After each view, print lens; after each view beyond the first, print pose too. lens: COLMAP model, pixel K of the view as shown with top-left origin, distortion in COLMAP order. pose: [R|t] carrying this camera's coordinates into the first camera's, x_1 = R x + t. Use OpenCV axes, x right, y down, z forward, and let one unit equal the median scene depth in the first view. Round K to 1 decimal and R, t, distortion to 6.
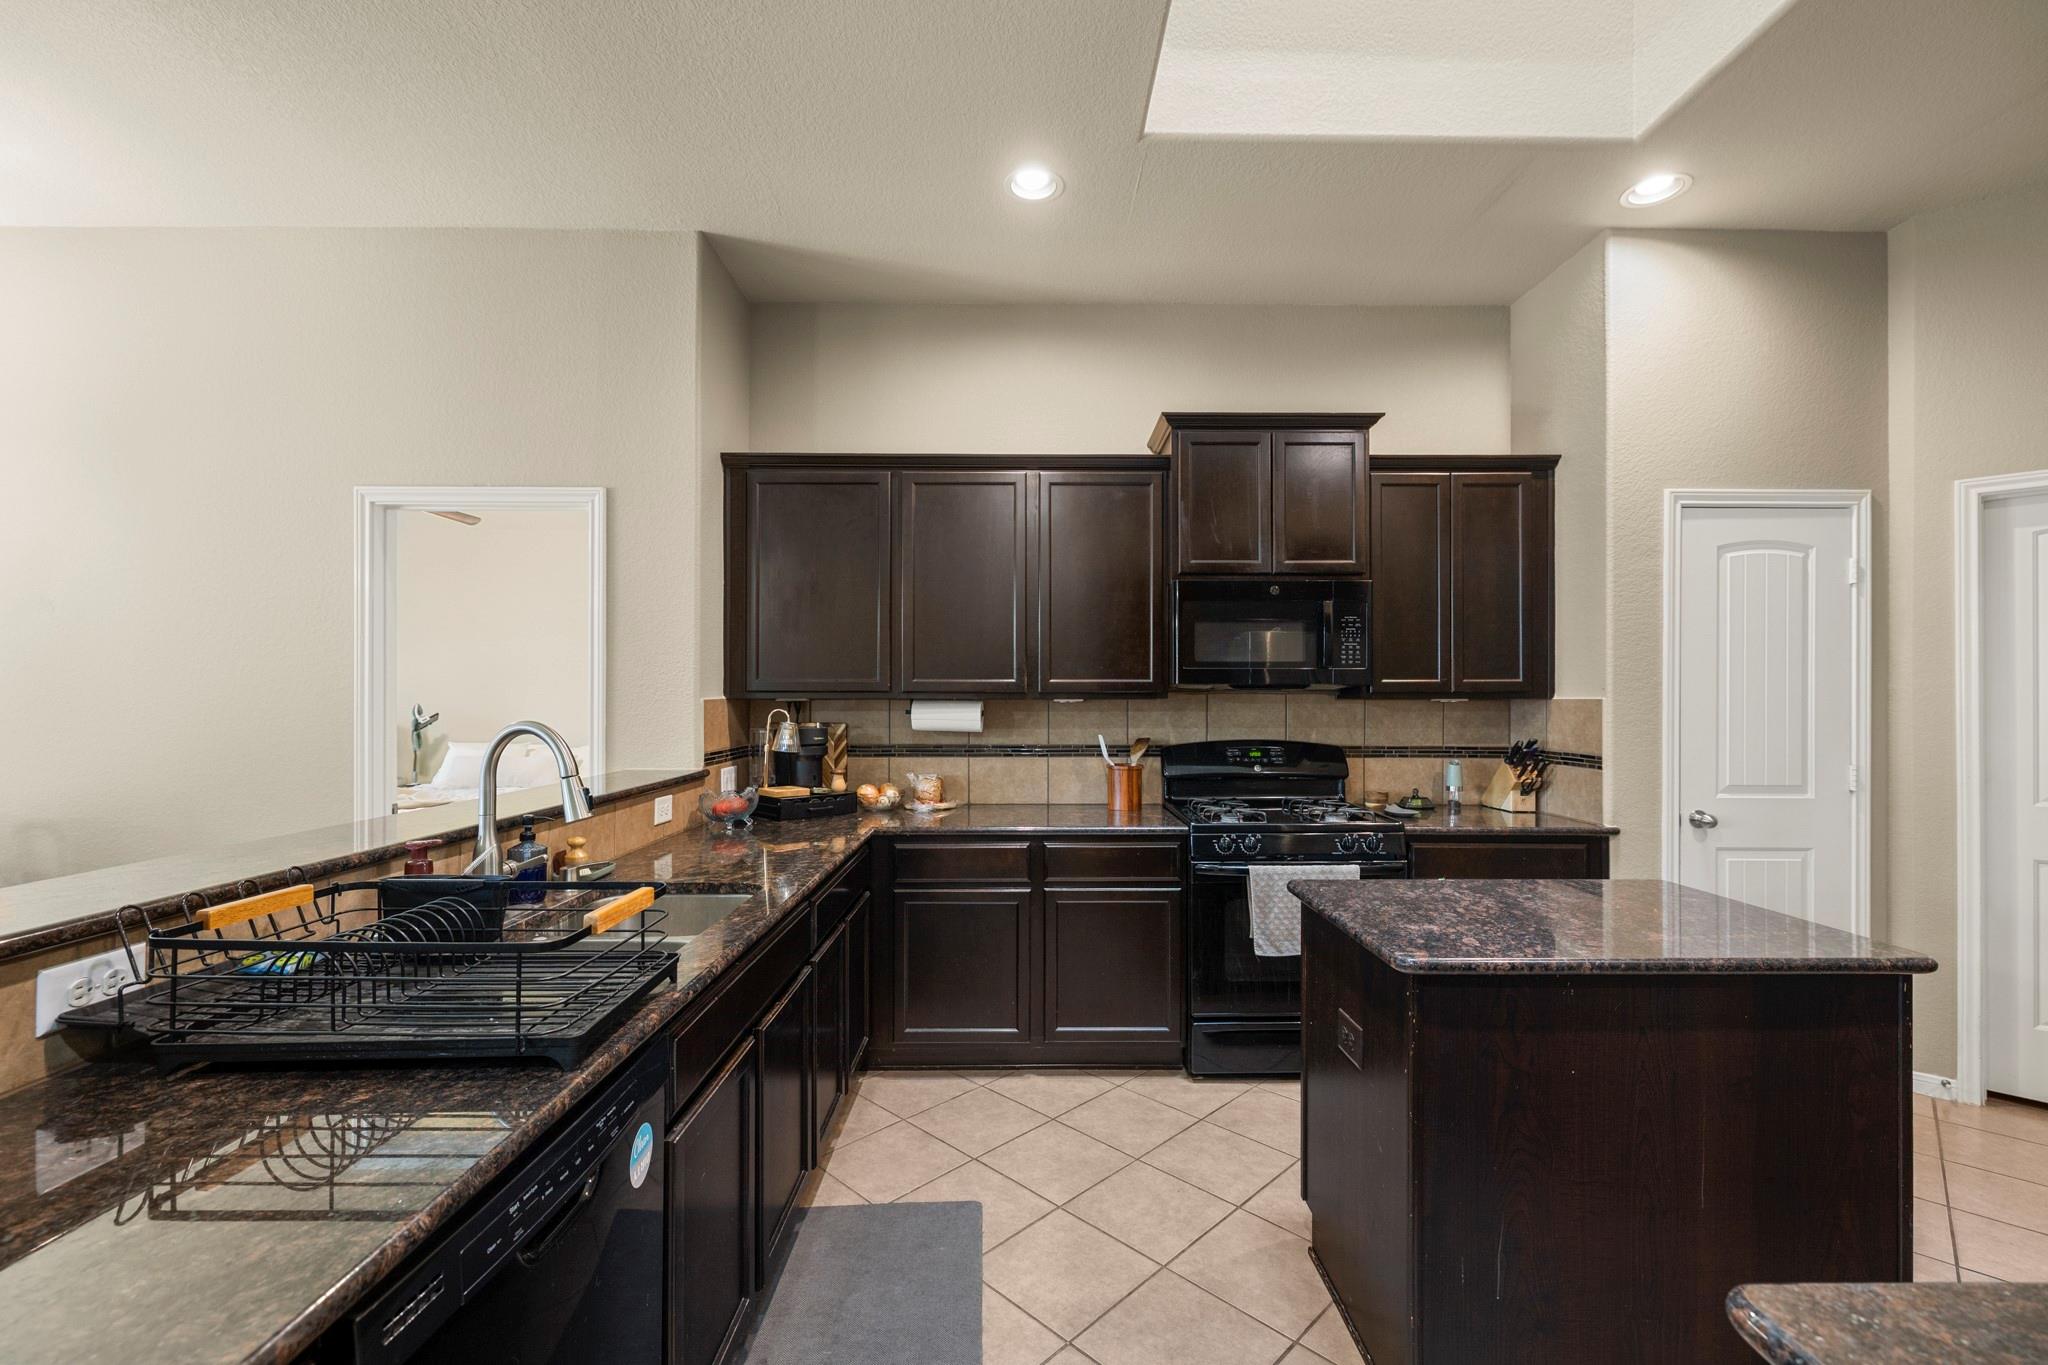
lens RADIAL K [[863.3, 0, 1031.2], [0, 863.3, 688.3], [0, 0, 1]] dist [0.000231, -0.000169]
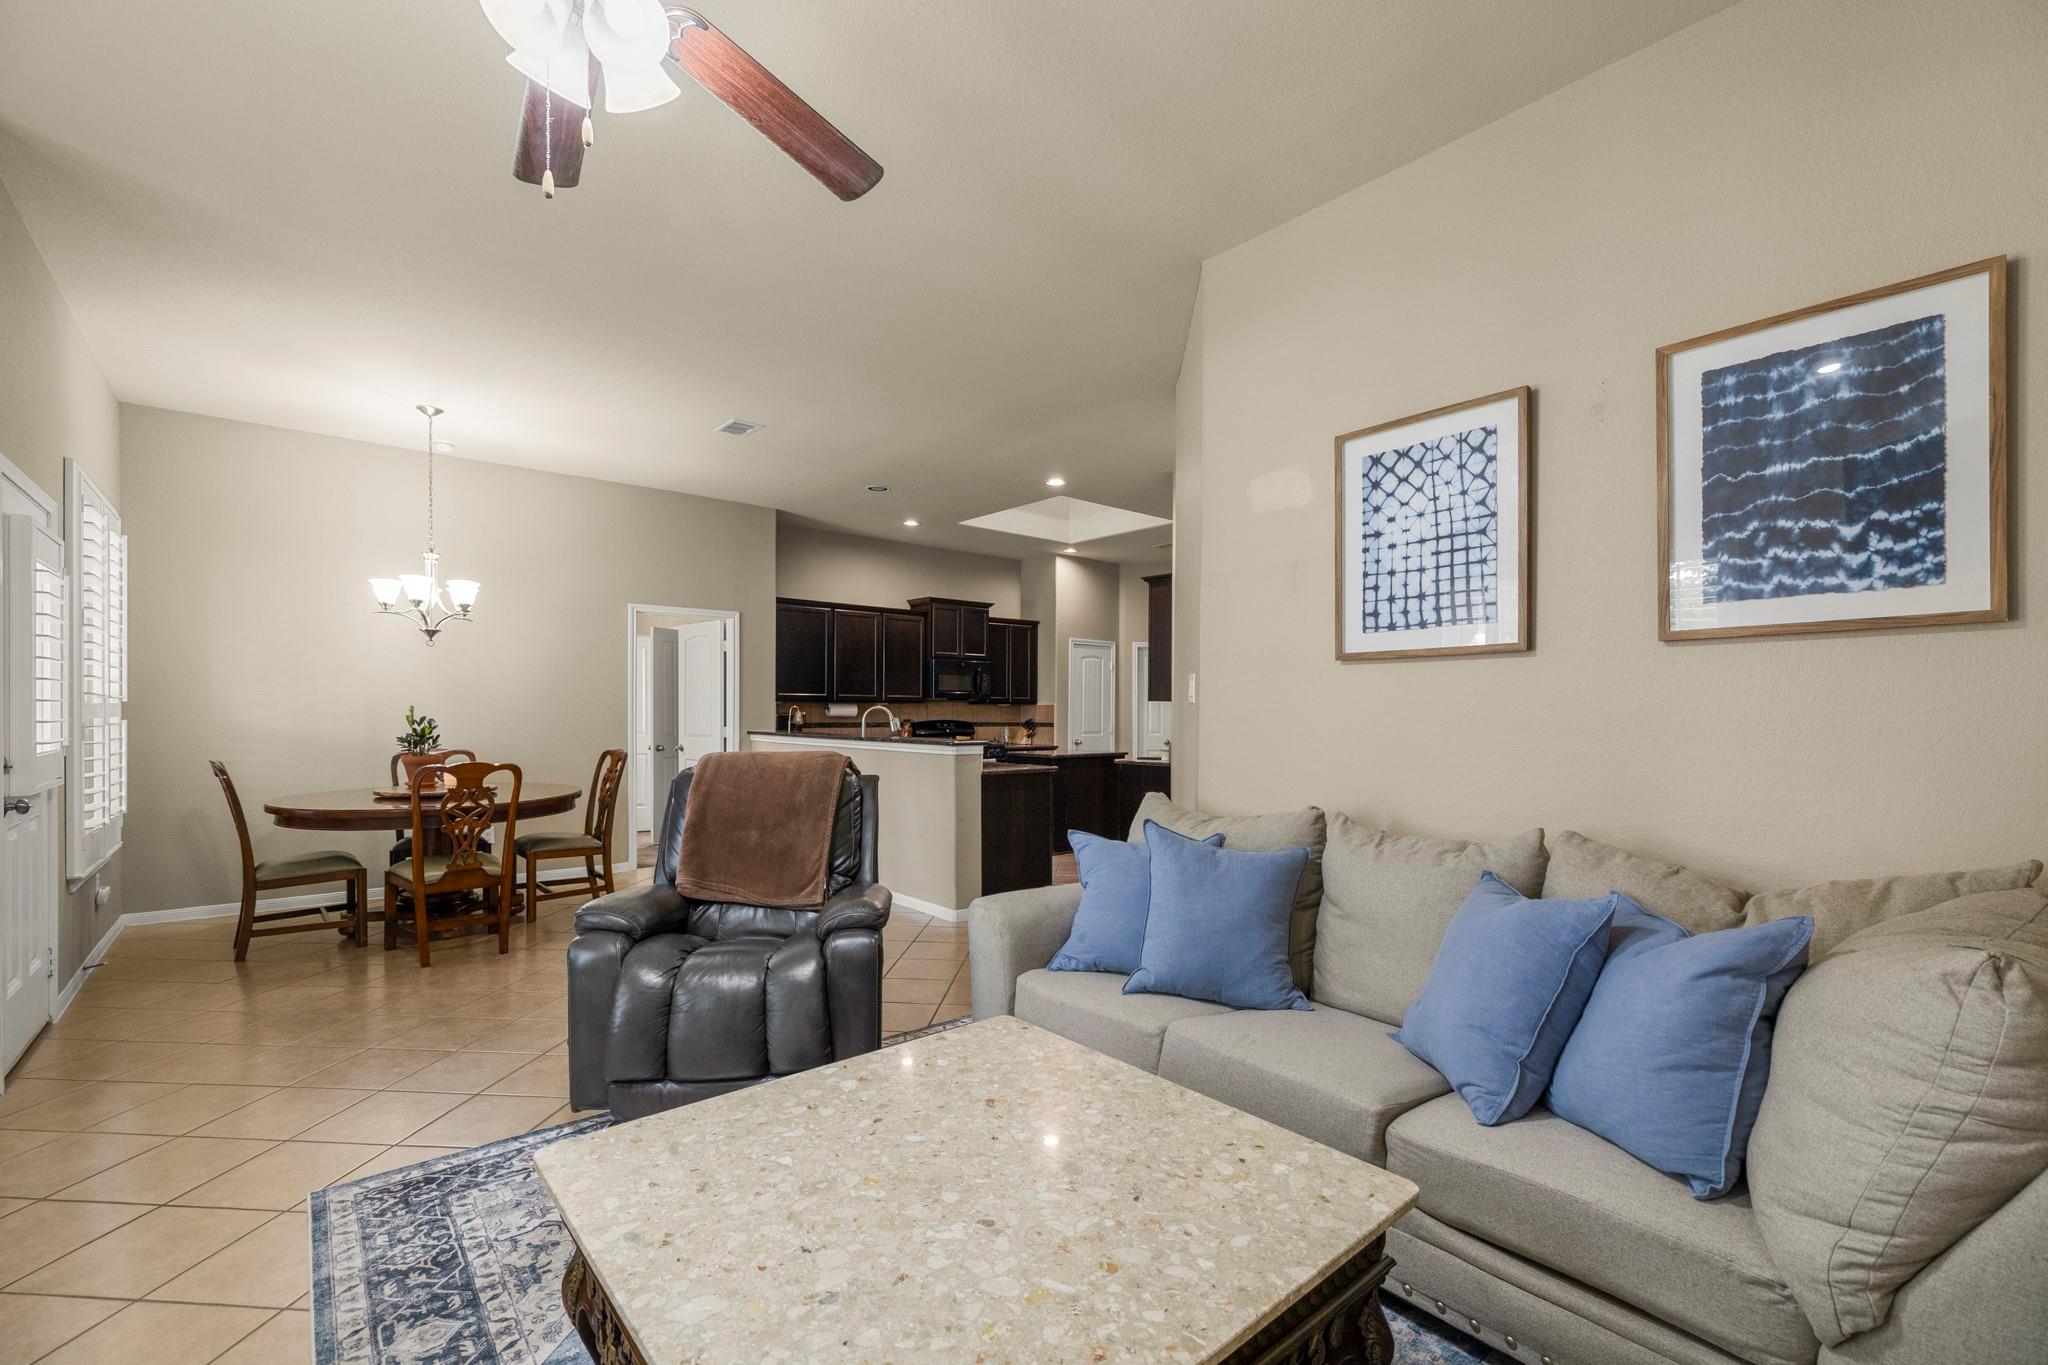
lens RADIAL K [[880.1, 0, 1032.4], [0, 880.1, 716.5], [0, 0, 1]] dist [-0.000331, -0.000175]
pose [[0.766016, -0.001553, 0.642820, -1.329983], [-0.008417, 0.999887, 0.012446, 0.015899], [-0.642766, -0.014944, 0.765916, -1.277717]]
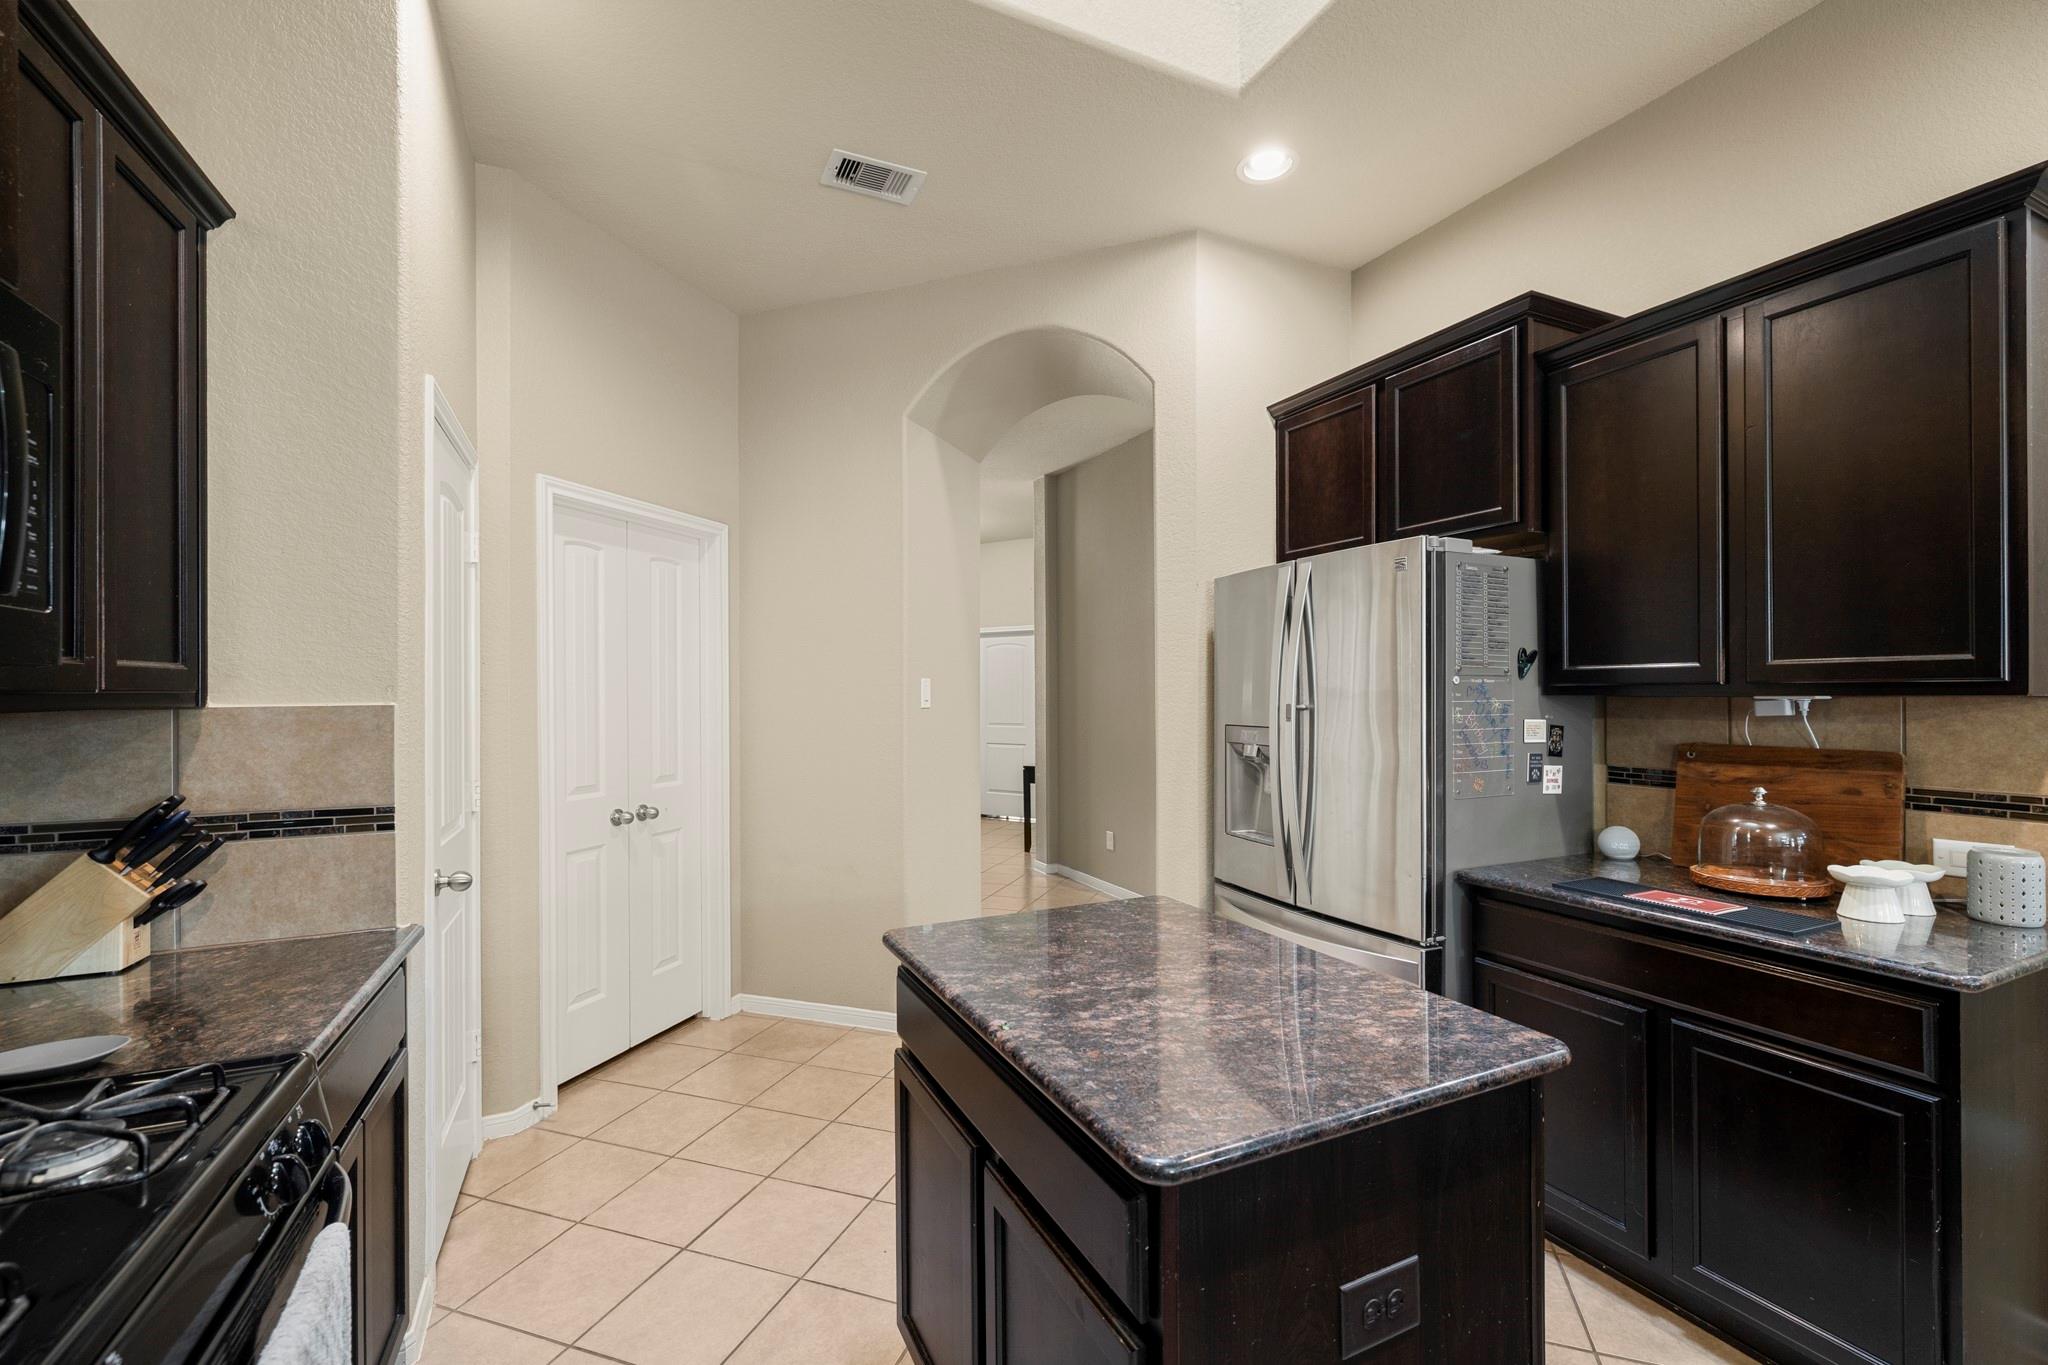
lens RADIAL K [[869.6, 0, 1028.9], [0, 869.6, 693.6], [0, 0, 1]] dist [-0.001646, -0.000271]
pose [[-0.421675, 0.000435, 0.906747, -0.028849], [-0.004423, 0.999987, -0.002536, 0.003942], [-0.906736, -0.005080, -0.421667, 0.799389]]
